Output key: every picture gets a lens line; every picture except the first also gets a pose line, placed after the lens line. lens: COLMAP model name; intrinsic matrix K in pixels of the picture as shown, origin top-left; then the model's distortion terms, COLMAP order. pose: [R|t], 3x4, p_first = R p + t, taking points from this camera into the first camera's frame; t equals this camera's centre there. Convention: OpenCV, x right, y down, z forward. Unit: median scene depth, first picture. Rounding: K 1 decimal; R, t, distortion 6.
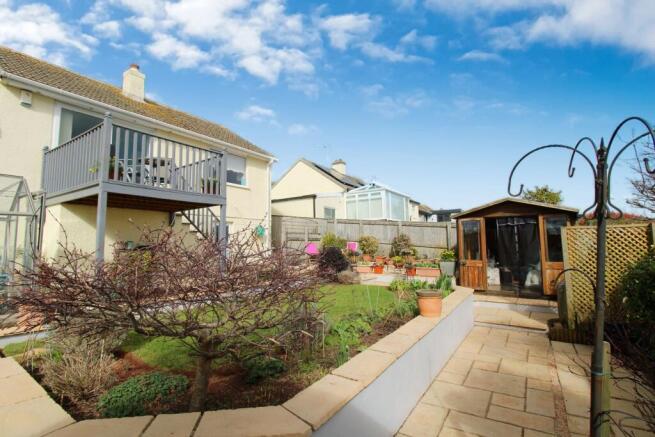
lens RADIAL K [[309.2, 0, 331.0], [0, 309.2, 216.9], [0, 0, 1]] dist [-0.001033, -0.000102]
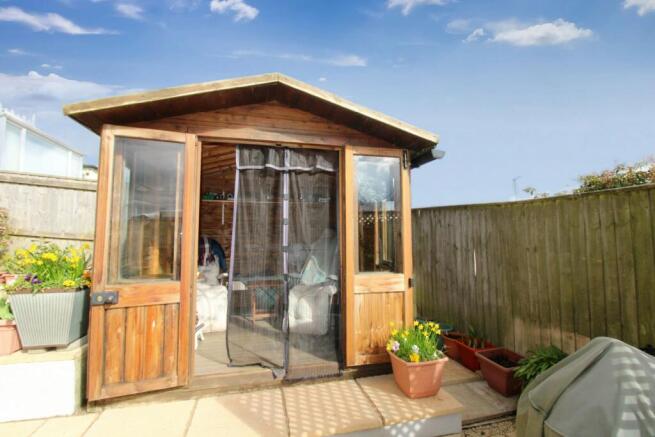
lens RADIAL K [[309.2, 0, 331.1], [0, 309.2, 216.1], [0, 0, 1]] dist [-0.001033, -0.000102]
pose [[0.660042, 0.058818, 0.748923, 0.357659], [-0.071472, 0.997325, -0.015337, 0.075666], [-0.747821, -0.043404, 0.662480, 0.700683]]
